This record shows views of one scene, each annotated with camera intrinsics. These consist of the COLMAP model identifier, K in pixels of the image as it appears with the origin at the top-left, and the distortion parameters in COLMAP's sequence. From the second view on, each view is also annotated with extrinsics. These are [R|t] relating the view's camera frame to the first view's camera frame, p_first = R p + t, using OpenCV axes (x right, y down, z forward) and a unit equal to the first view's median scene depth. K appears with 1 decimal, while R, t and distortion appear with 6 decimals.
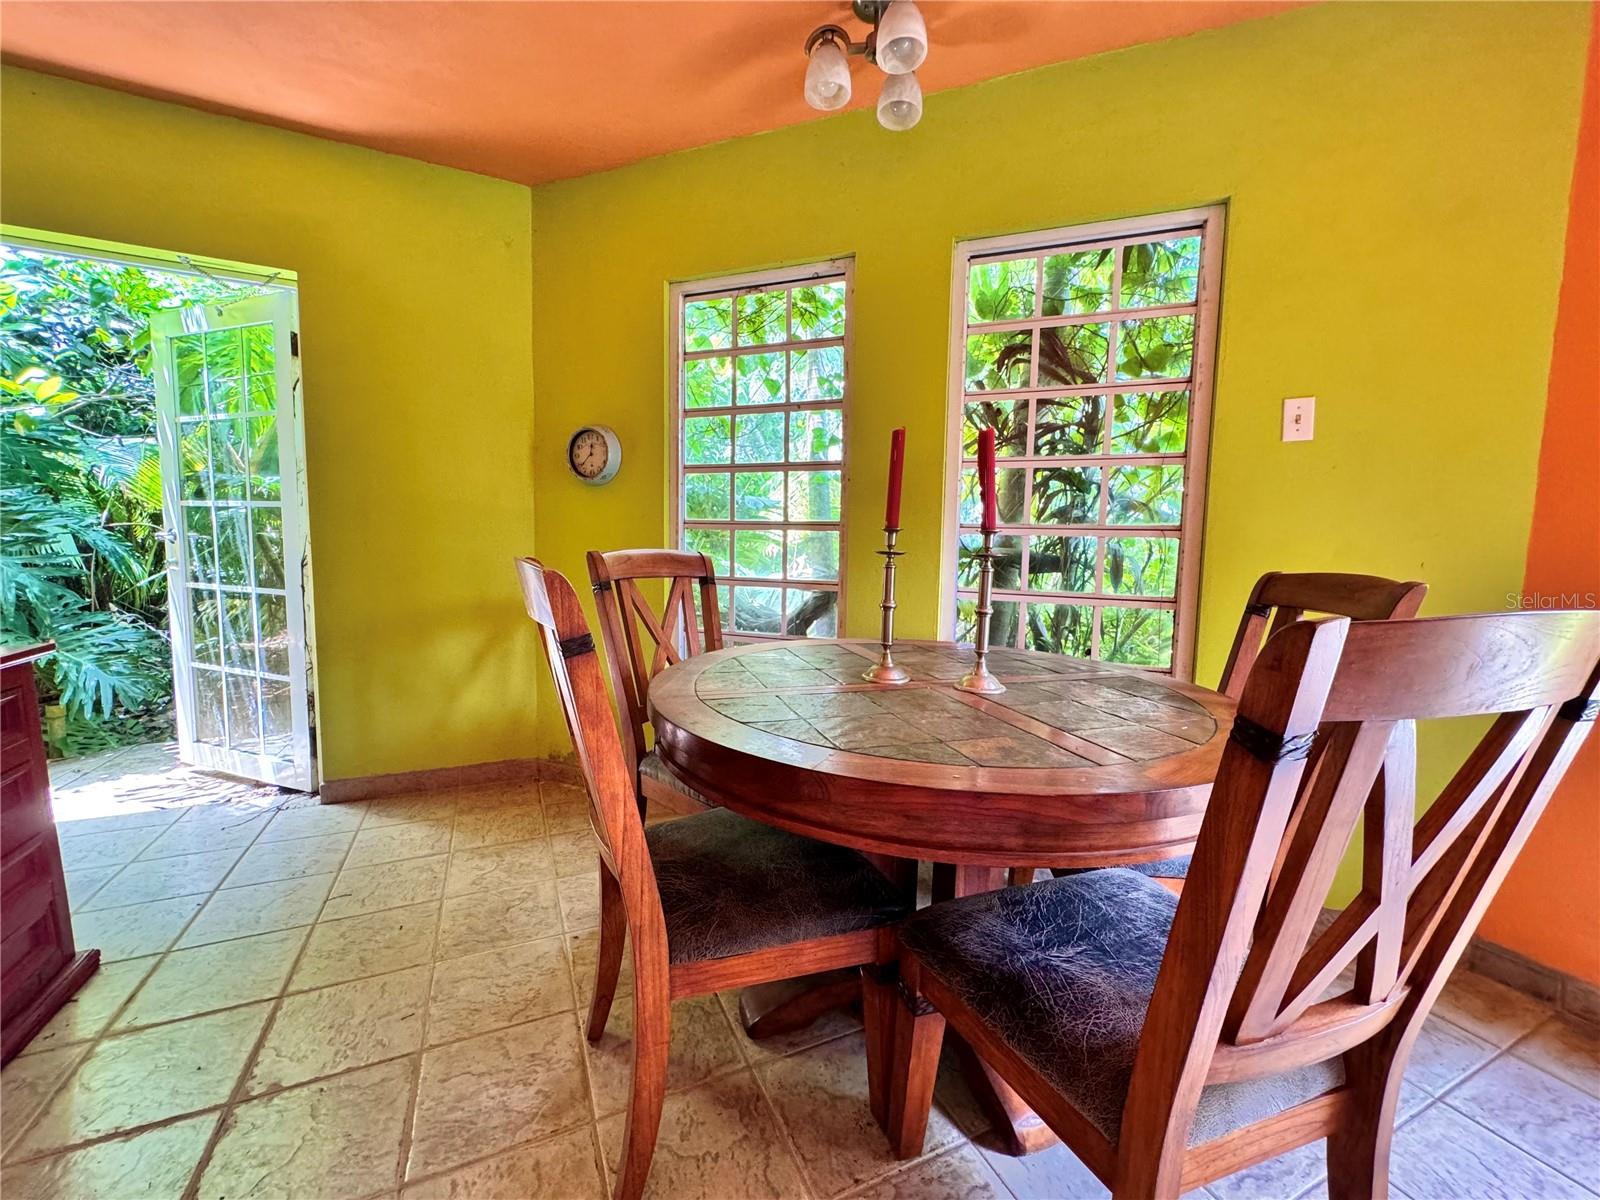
lens RADIAL K [[637.6, 0, 800.9], [0, 637.6, 600.8], [0, 0, 1]] dist [-0.003708, -0.000445]
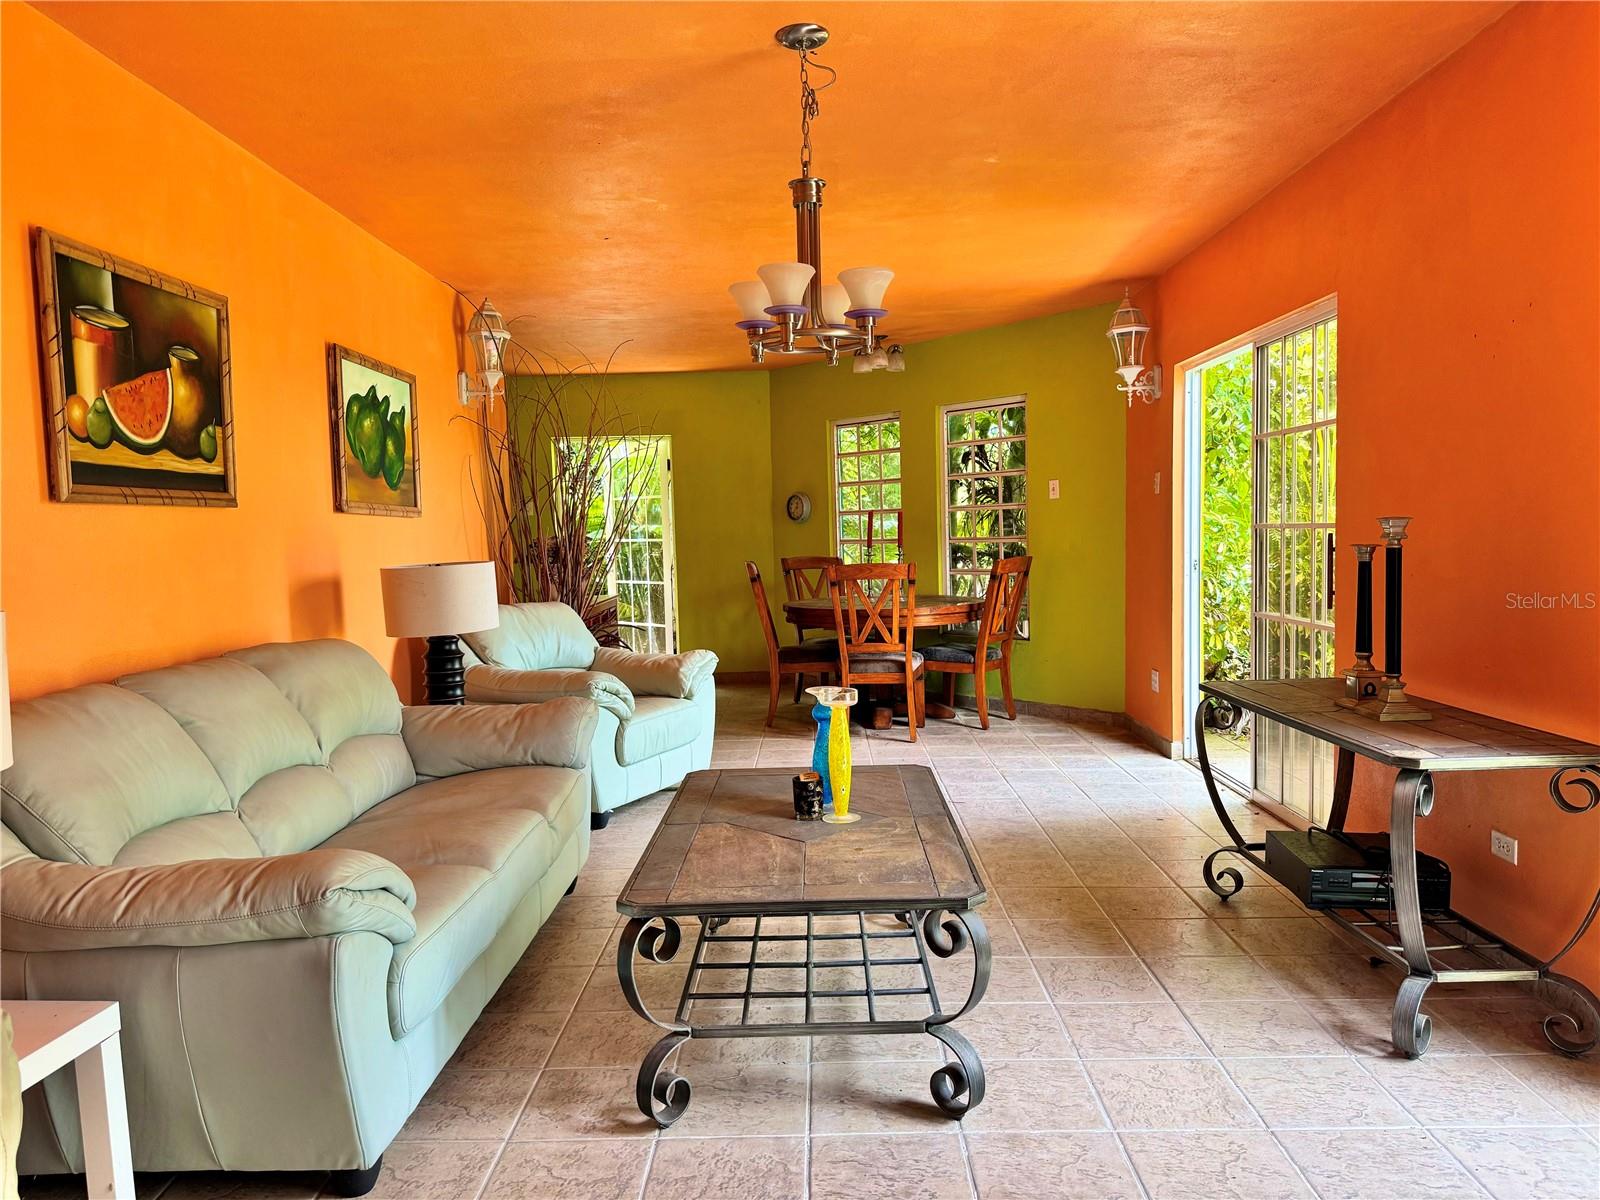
lens RADIAL K [[1140.6, 0, 801.2], [0, 1140.6, 605.2], [0, 0, 1]] dist [0.008813, 0.000928]
pose [[0.895695, -0.017779, -0.444314, 1.285301], [0.005705, 0.999578, -0.028497, 0.175073], [0.444633, 0.022990, 0.895418, -2.209635]]
